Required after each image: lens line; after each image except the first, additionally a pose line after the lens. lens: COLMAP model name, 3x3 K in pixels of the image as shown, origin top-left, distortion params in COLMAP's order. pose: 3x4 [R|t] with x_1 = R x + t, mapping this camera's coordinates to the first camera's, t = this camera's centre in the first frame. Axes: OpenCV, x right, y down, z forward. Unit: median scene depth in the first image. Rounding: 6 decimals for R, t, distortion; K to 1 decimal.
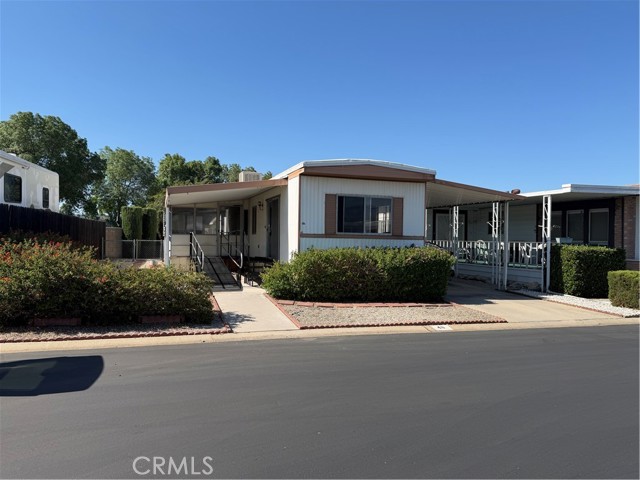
lens RADIAL K [[448.3, 0, 318.5], [0, 448.3, 237.9], [0, 0, 1]] dist [0.053015, -0.047695]
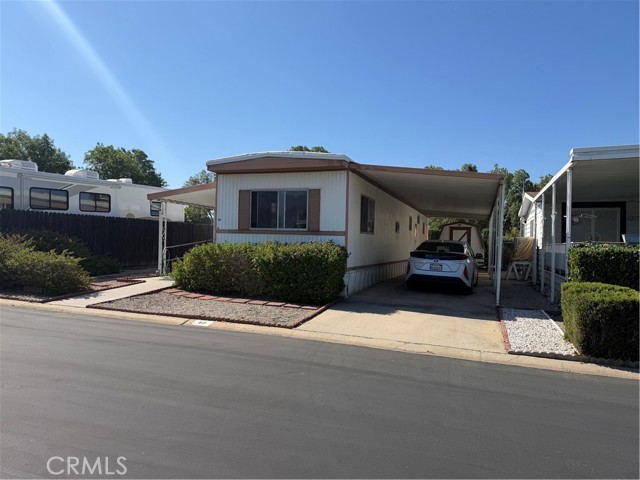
lens RADIAL K [[448.3, 0, 312.9], [0, 448.3, 238.4], [0, 0, 1]] dist [0.053015, -0.047695]
pose [[0.778223, -0.005413, -0.627965, 0.743855], [-0.011376, 0.999677, -0.022715, 0.030657], [0.627885, 0.024821, 0.777910, 0.297369]]
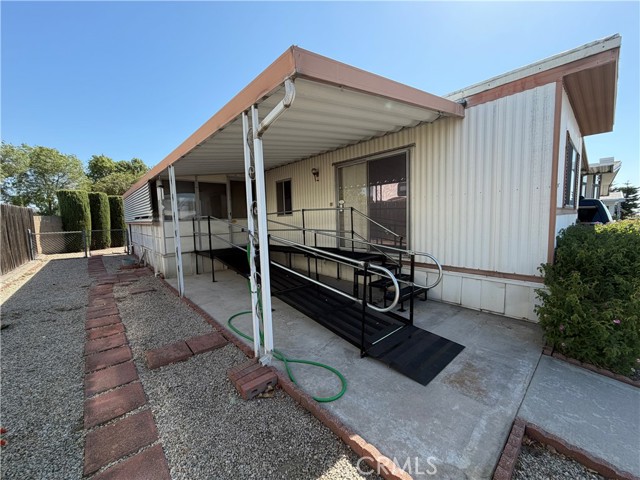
lens RADIAL K [[255.1, 0, 319.7], [0, 255.1, 239.5], [0, 0, 1]] dist [0.000347, -0.000206]
pose [[0.922676, -0.070079, 0.379154, -0.356812], [0.038524, 0.995179, 0.090191, -0.008188], [-0.383646, -0.068611, 0.920928, 0.784245]]
